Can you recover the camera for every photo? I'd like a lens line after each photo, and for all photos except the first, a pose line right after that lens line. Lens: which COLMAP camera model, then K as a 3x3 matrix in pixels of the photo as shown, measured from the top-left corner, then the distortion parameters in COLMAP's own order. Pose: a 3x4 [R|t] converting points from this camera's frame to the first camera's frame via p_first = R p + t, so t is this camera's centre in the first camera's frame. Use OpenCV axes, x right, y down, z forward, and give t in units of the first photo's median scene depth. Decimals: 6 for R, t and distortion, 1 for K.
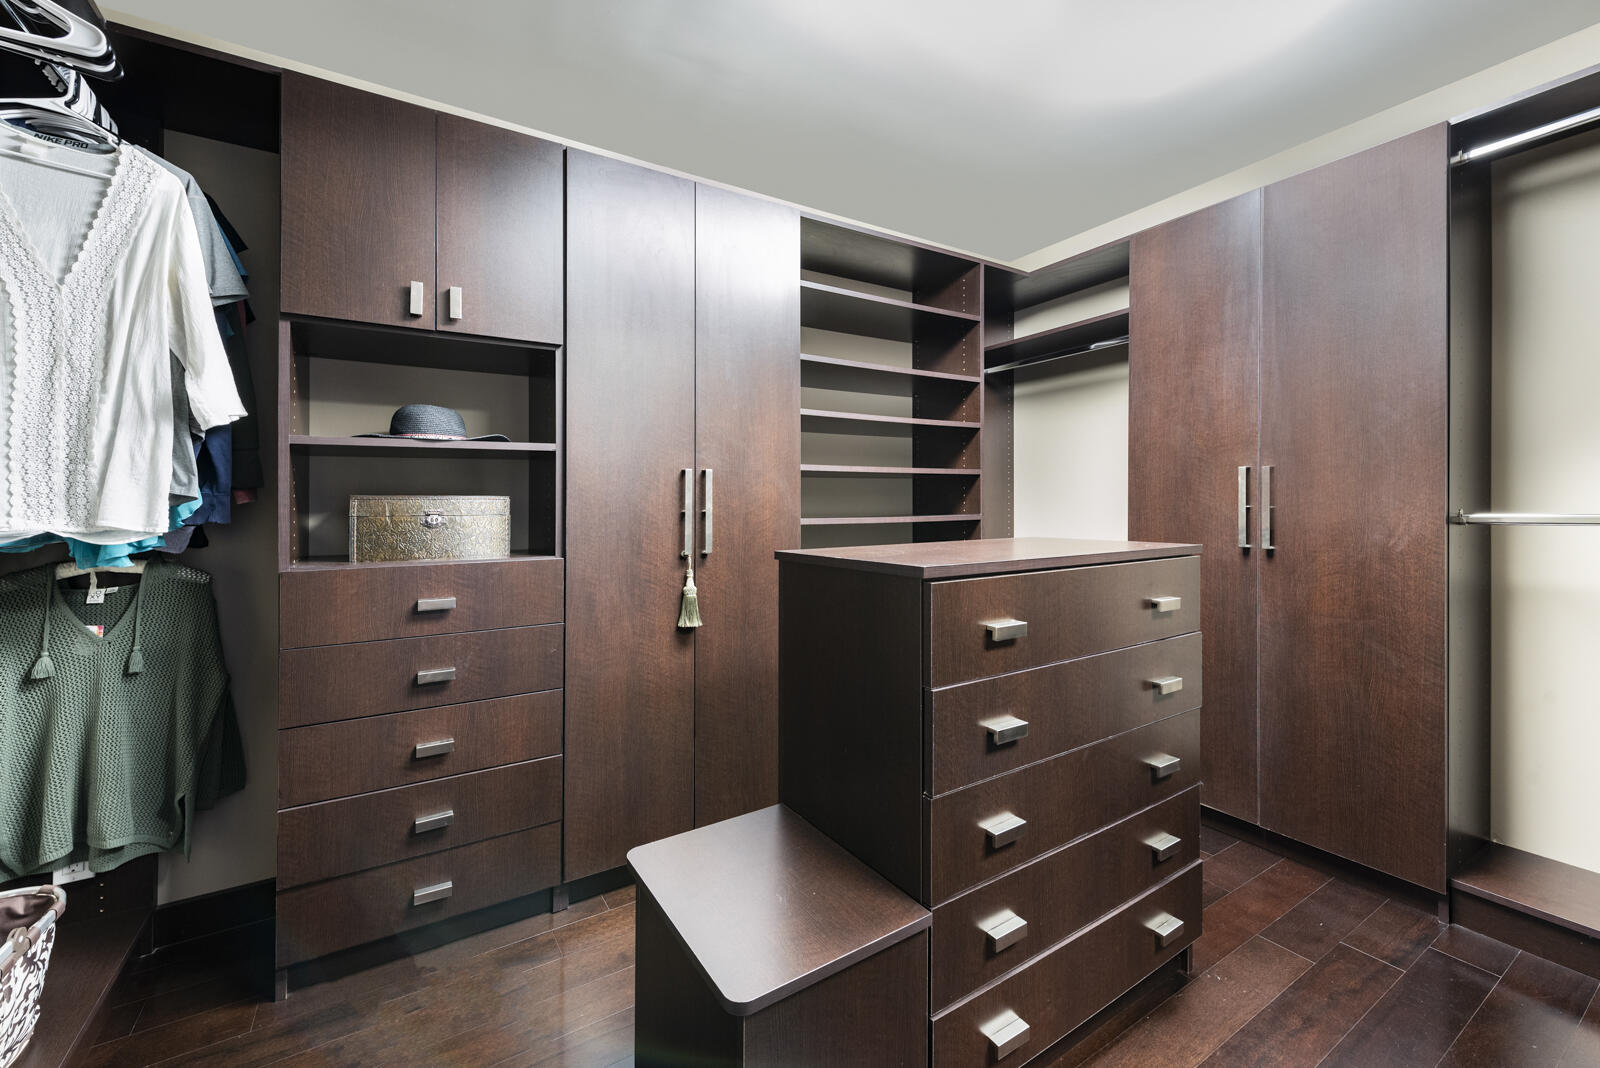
lens RADIAL K [[639.3, 0, 804.0], [0, 639.3, 531.7], [0, 0, 1]] dist [0.008710, -0.000852]
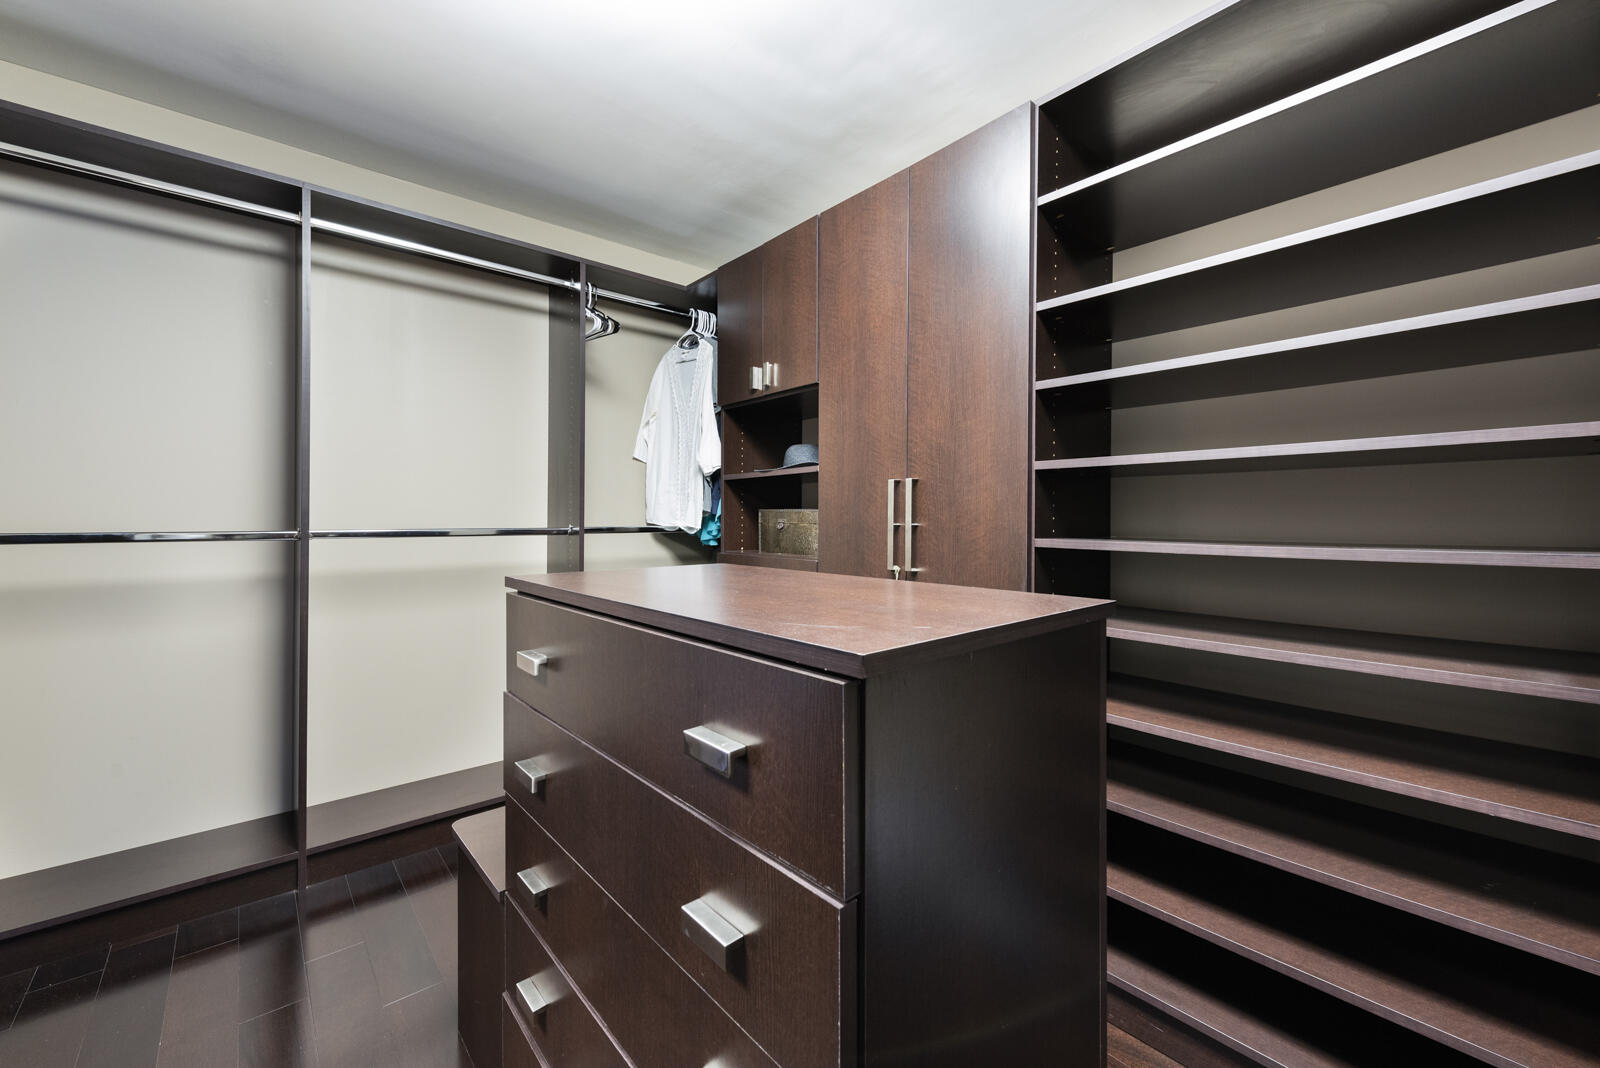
lens RADIAL K [[639.3, 0, 804.0], [0, 639.3, 531.7], [0, 0, 1]] dist [0.008710, -0.000852]
pose [[0.151434, 0.027466, -0.988086, 0.682230], [-0.053348, 0.998384, 0.019576, -0.029854], [0.987027, 0.049748, 0.152655, 0.679863]]
